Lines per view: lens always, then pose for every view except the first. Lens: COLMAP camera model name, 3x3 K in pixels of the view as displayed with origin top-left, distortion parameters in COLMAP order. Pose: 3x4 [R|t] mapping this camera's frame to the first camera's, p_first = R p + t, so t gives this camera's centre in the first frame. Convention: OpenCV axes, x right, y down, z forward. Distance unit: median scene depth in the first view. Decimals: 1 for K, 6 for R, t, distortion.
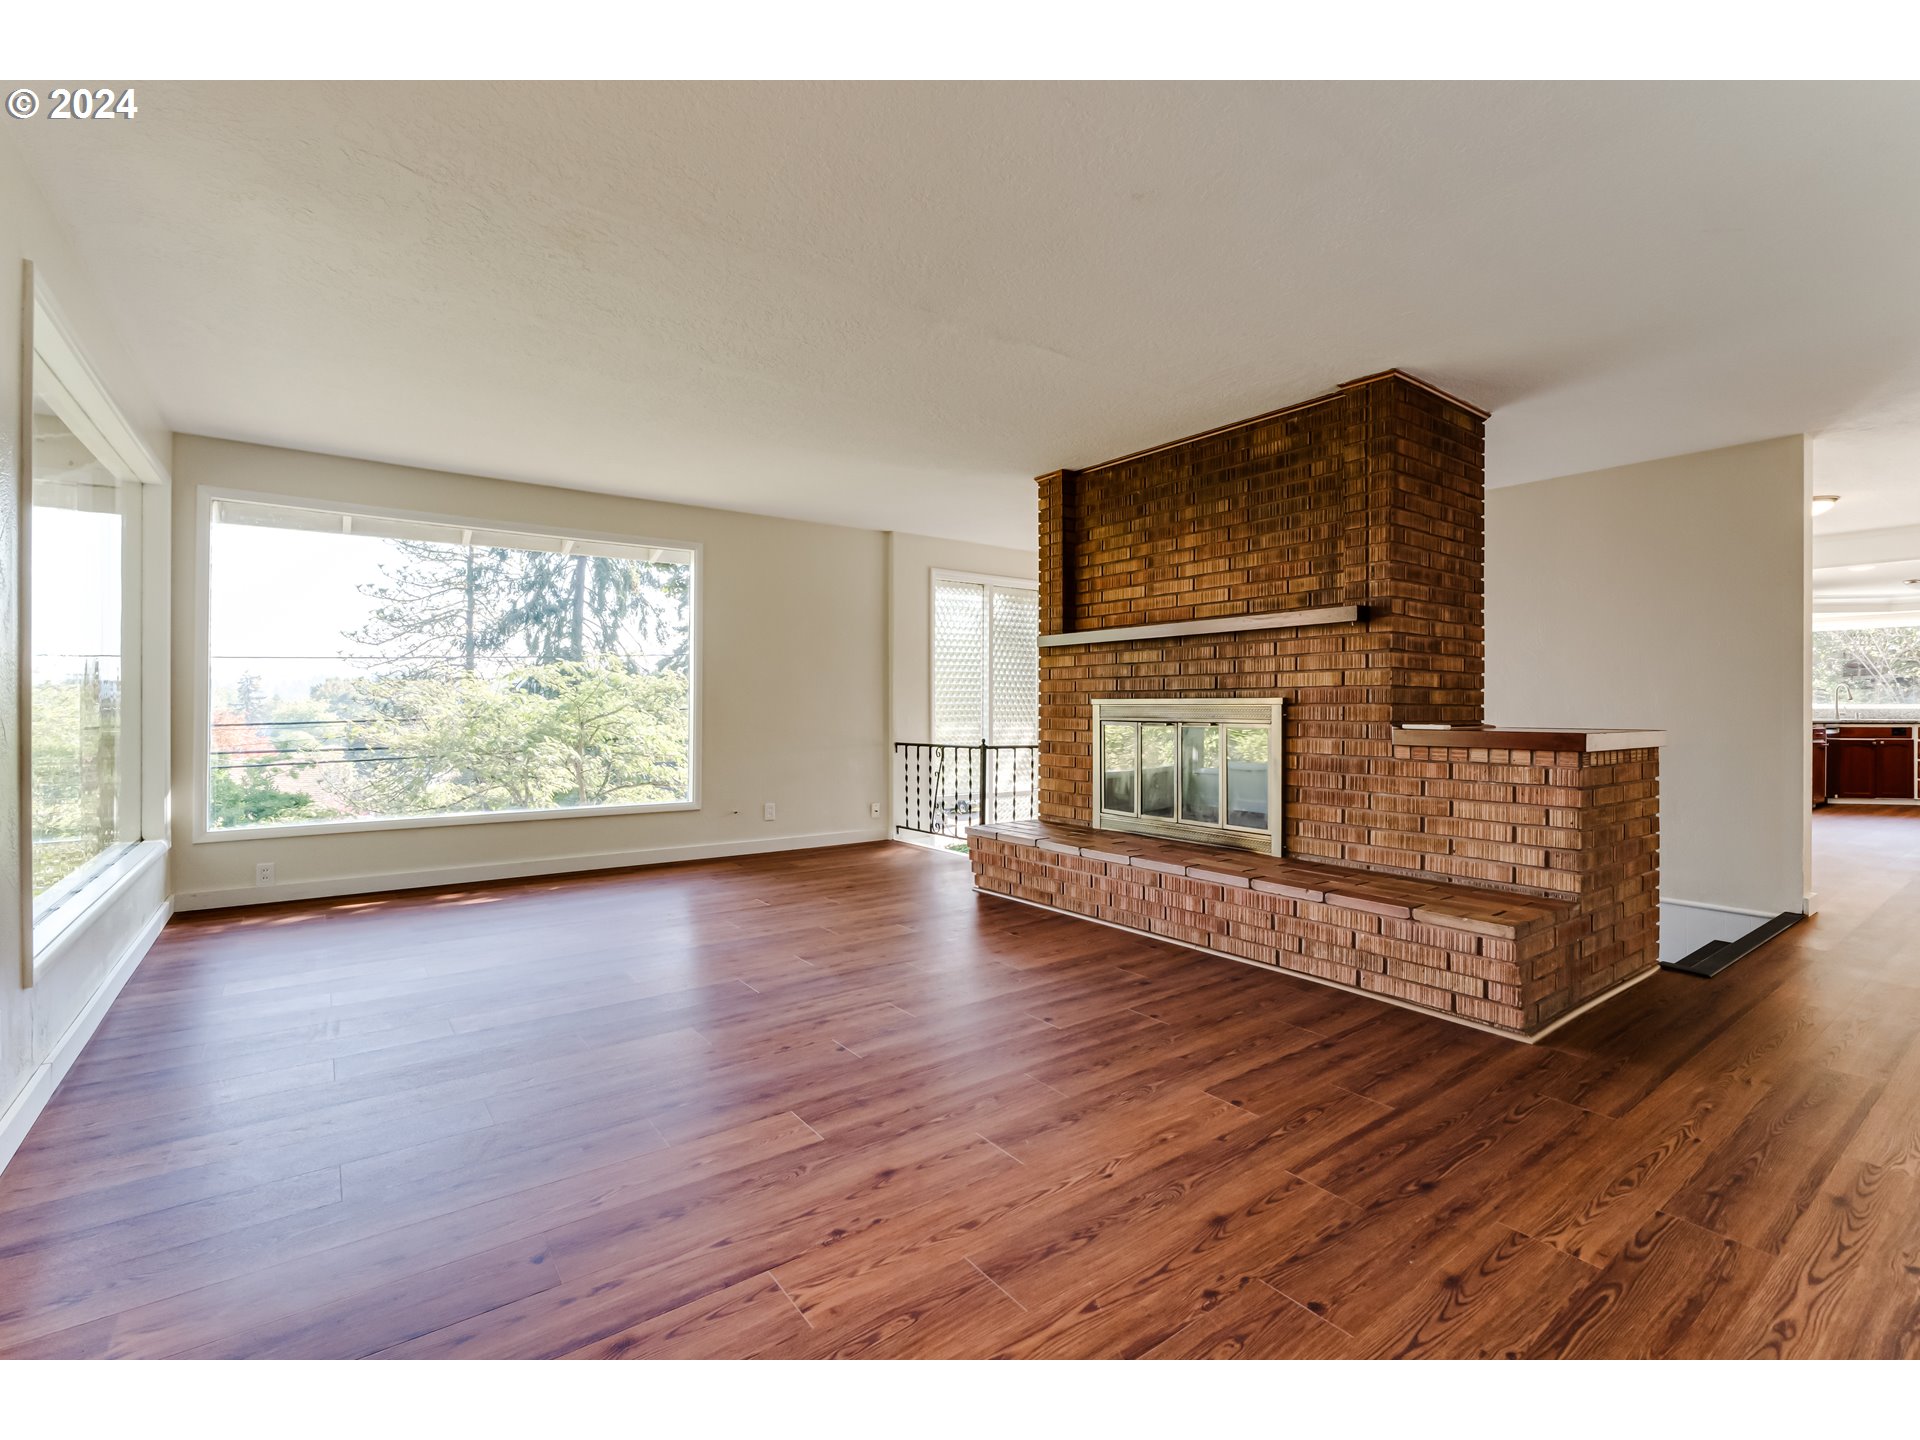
lens RADIAL K [[870.6, 0, 962.9], [0, 870.6, 711.8], [0, 0, 1]] dist [-0.002764, 0.000288]
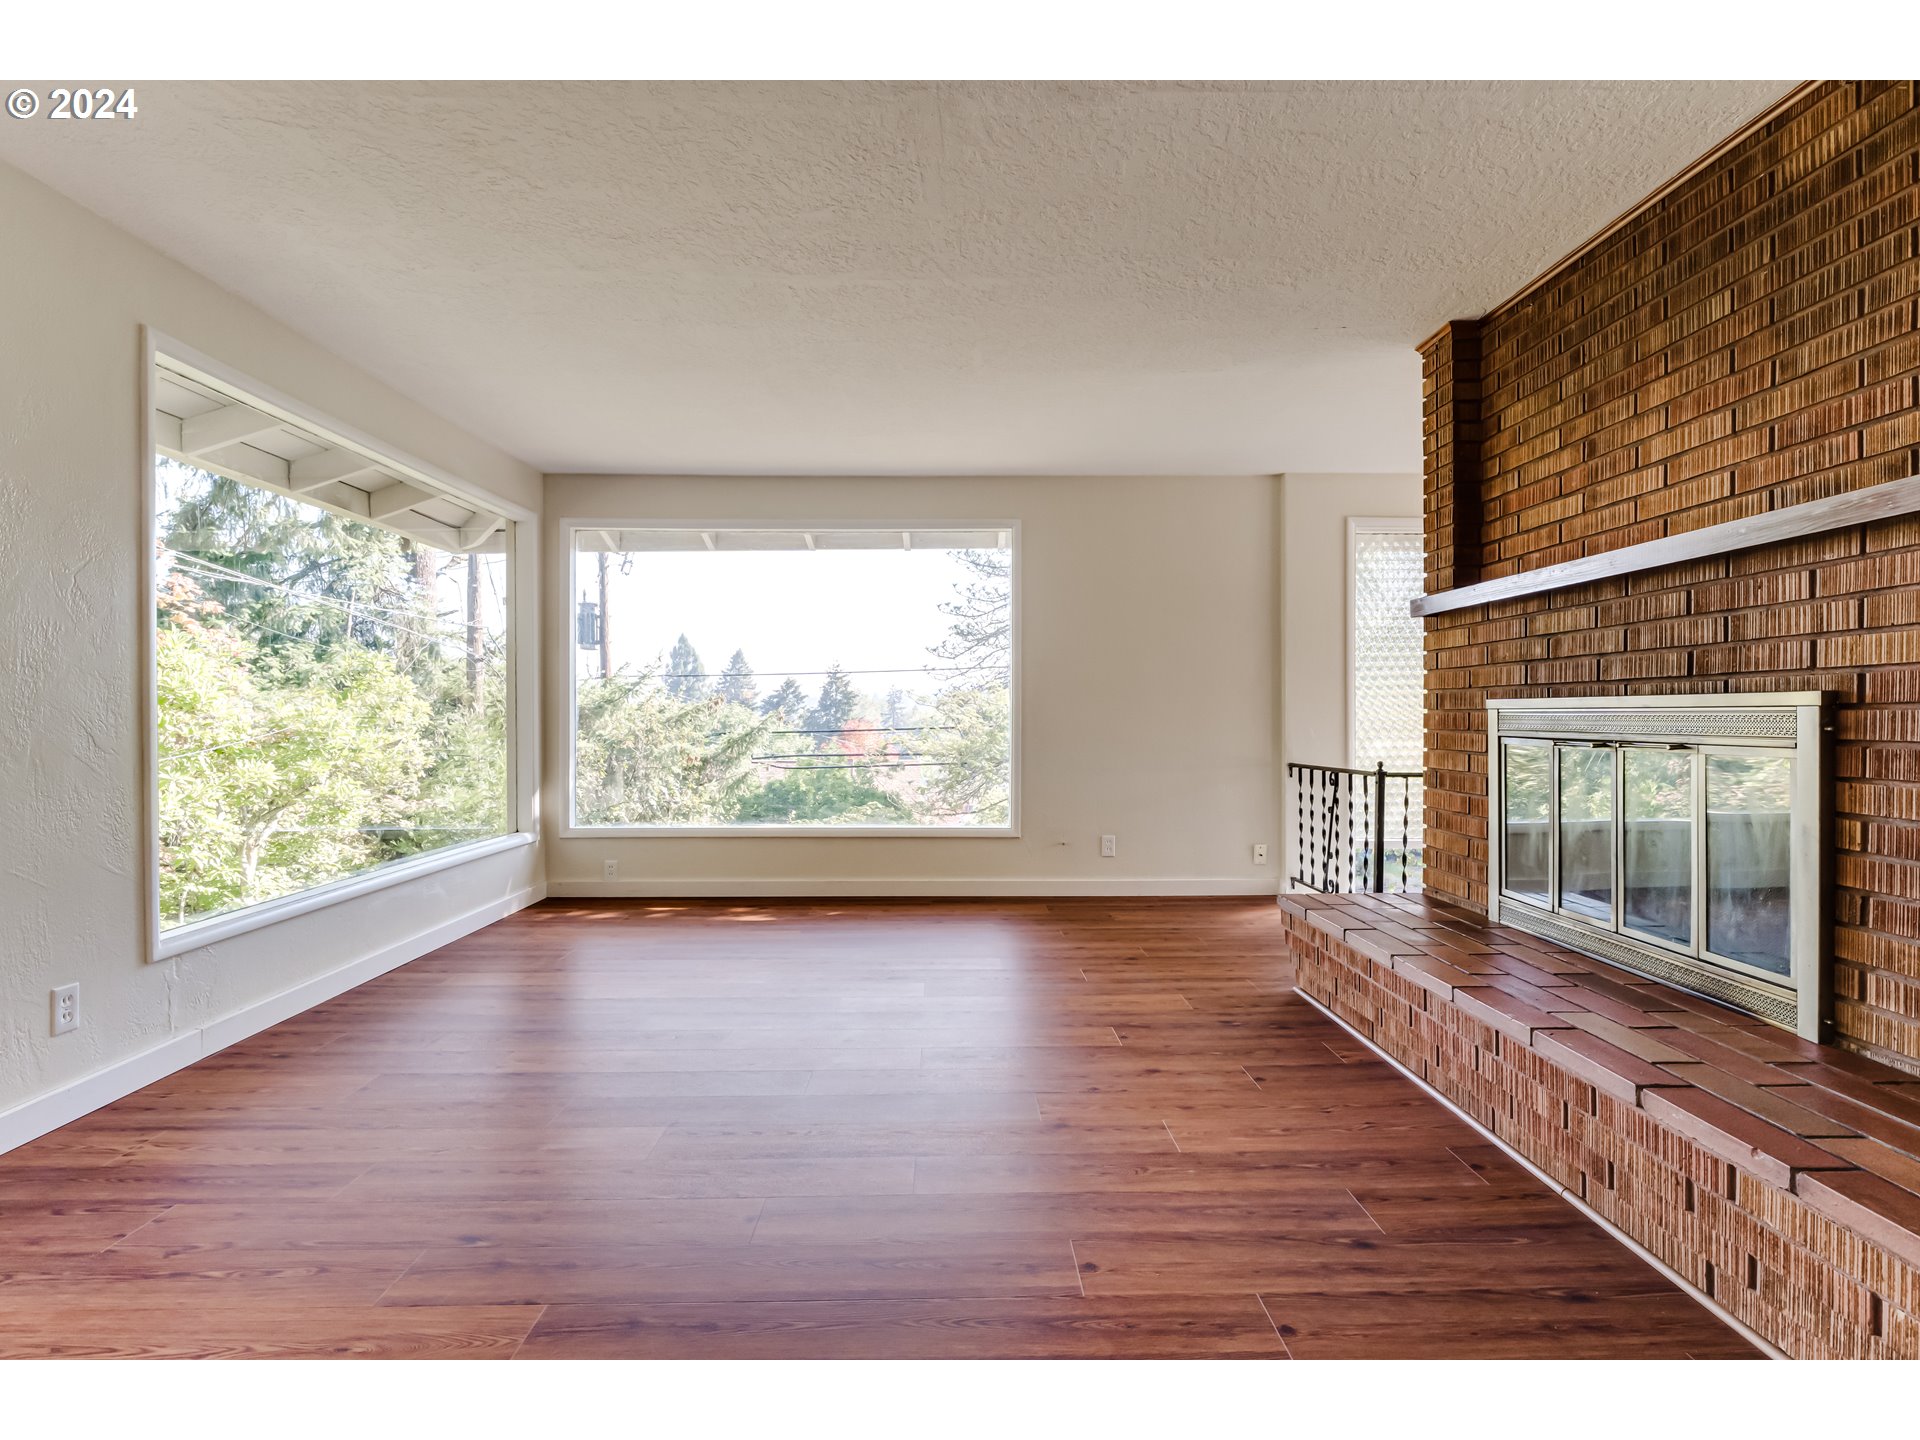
lens RADIAL K [[952.5, 0, 981.2], [0, 952.5, 721.6], [0, 0, 1]] dist [0.001607, 0.000367]
pose [[0.813535, 0.000852, -0.581515, 0.272528], [0.000179, 0.999999, 0.001716, -0.000924], [0.581516, -0.001500, 0.813534, 0.311955]]
